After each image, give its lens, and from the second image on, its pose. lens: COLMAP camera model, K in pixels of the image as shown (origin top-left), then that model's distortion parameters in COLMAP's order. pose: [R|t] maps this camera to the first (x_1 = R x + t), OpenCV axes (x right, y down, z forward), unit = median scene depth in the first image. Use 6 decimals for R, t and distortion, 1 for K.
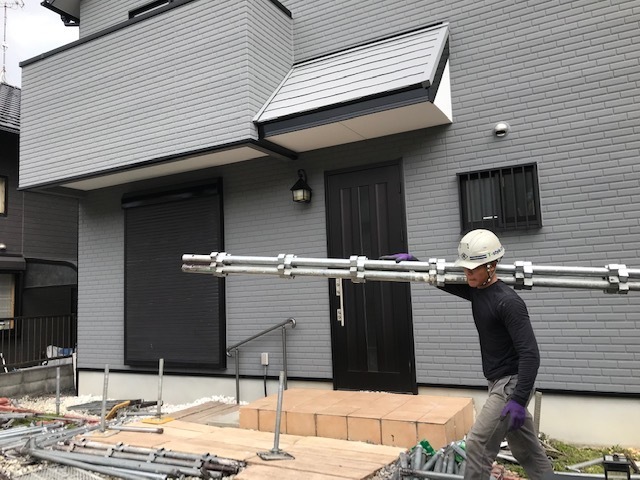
lens RADIAL K [[535.2, 0, 320.0], [0, 535.2, 240.0], [0, 0, 1]] dist [0.142166, -0.272365]
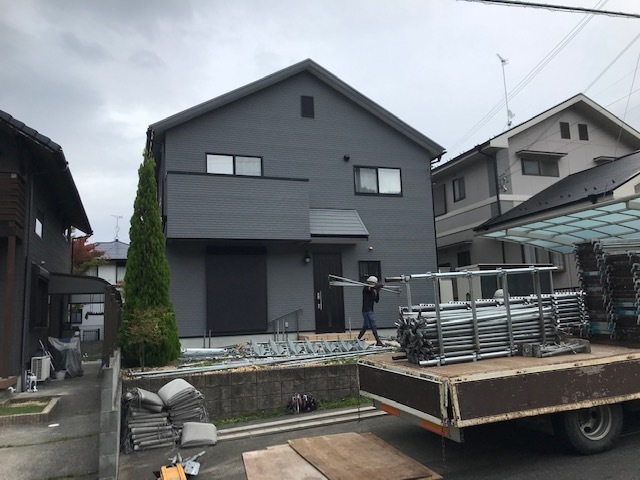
lens RADIAL K [[533.2, 0, 320.0], [0, 533.2, 240.0], [0, 0, 1]] dist [0.011948, -0.016432]
pose [[0.662073, 0.120886, 0.739626, -1.996299], [-0.065255, 0.992456, -0.103796, 0.085458], [-0.746593, 0.020457, 0.664966, -0.797436]]
